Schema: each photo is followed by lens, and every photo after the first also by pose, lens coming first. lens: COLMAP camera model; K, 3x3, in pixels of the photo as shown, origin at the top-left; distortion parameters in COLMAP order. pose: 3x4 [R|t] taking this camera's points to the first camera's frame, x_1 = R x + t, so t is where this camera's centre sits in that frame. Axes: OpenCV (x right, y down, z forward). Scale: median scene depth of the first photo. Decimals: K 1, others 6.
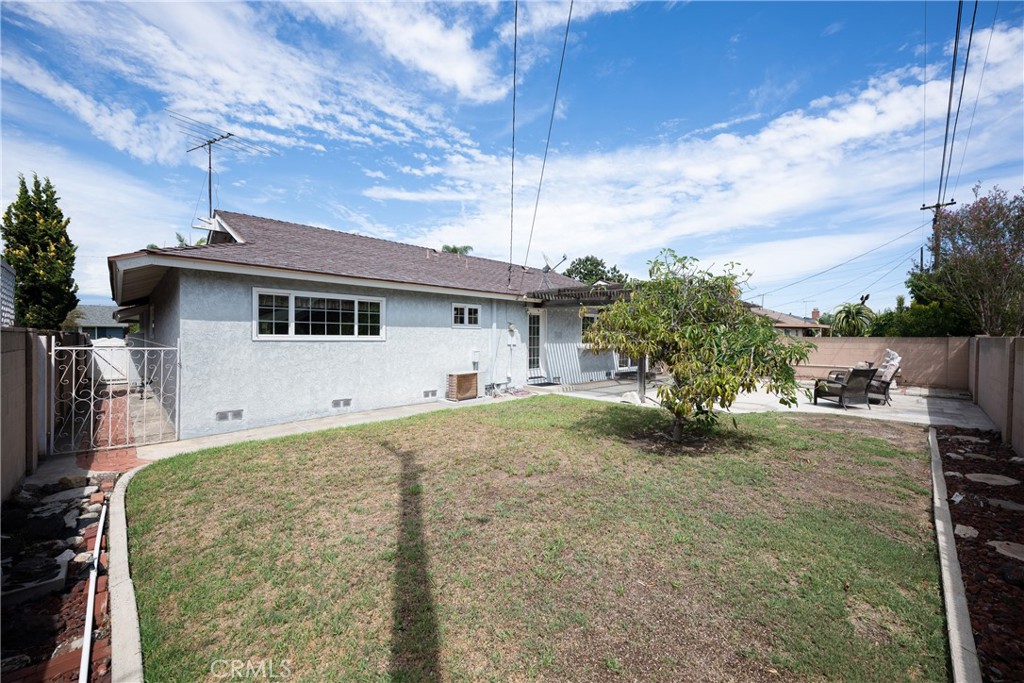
lens RADIAL K [[395.9, 0, 512.0], [0, 395.9, 341.5], [0, 0, 1]] dist [-0.001178, -0.000168]
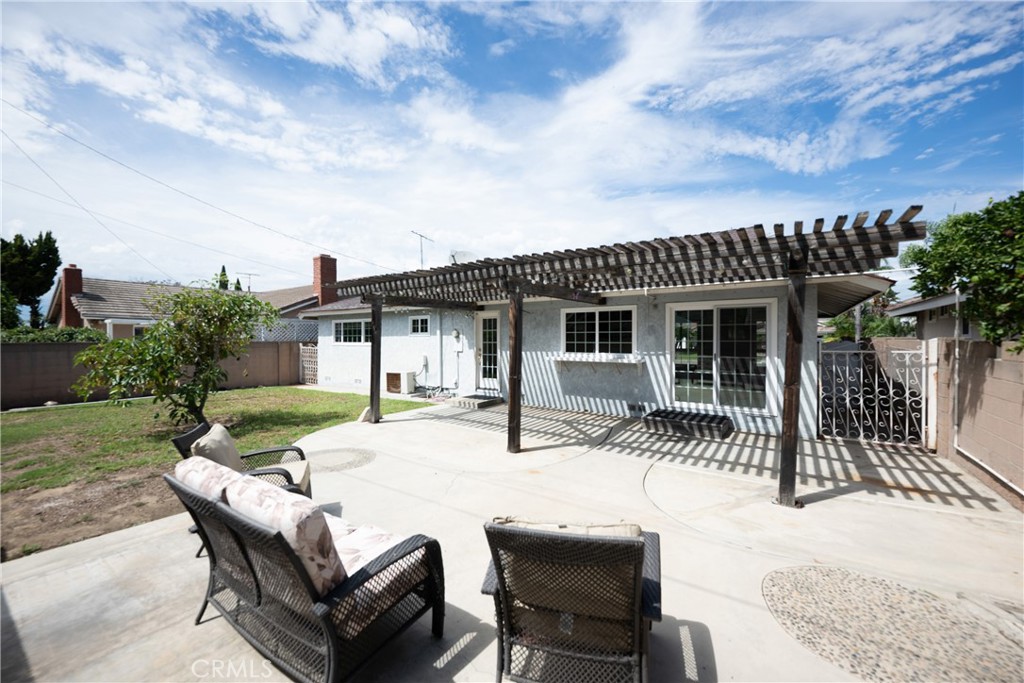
lens RADIAL K [[418.6, 0, 512.0], [0, 418.6, 341.5], [0, 0, 1]] dist [0.001274, 0.000207]
pose [[0.185066, -0.004609, -0.982715, 1.157161], [-0.008062, 0.999948, -0.006209, -0.011393], [0.982693, 0.009072, 0.185019, 1.025985]]
